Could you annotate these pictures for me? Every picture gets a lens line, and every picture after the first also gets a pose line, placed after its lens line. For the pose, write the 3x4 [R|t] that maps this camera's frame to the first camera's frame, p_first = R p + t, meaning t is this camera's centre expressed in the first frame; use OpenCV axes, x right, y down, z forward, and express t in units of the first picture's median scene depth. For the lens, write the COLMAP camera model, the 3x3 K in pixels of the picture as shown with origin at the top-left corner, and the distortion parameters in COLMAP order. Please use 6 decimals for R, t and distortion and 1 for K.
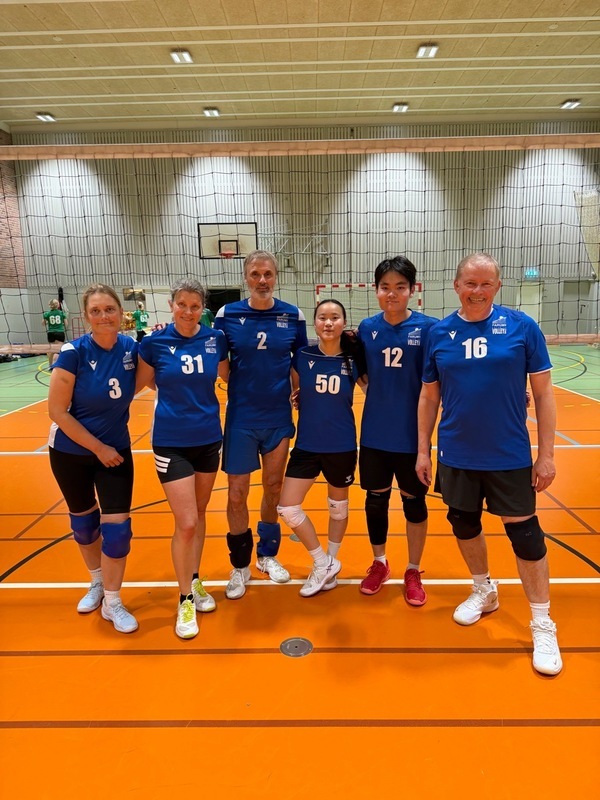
lens RADIAL K [[546.0, 0, 307.4], [0, 546.0, 394.5], [0, 0, 1]] dist [0.002070, -0.001373]
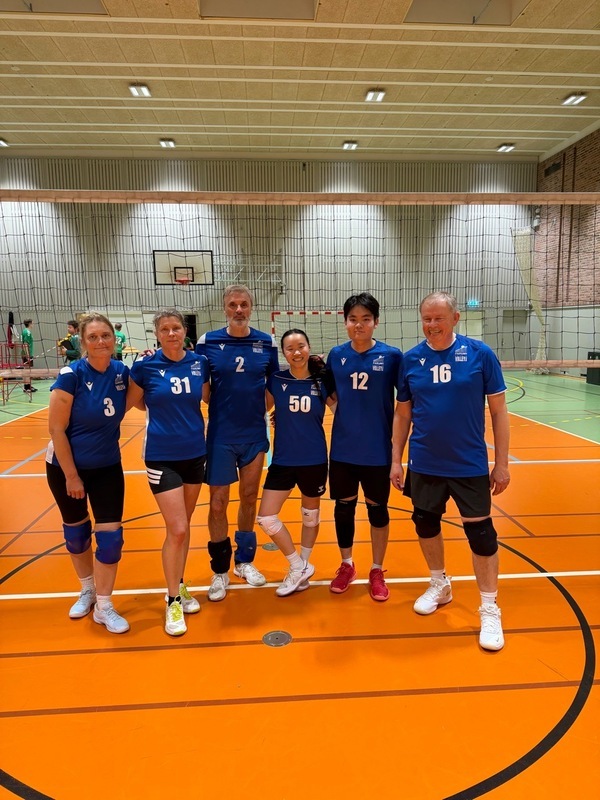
lens RADIAL K [[555.8, 0, 300.0], [0, 555.8, 400.0], [0, 0, 1]] dist [-0.000725, 0.000624]
pose [[0.996469, -0.003412, 0.083893, -0.056093], [0.006570, 0.999279, -0.037394, 0.014502], [-0.083705, 0.037813, 0.995773, -0.129073]]
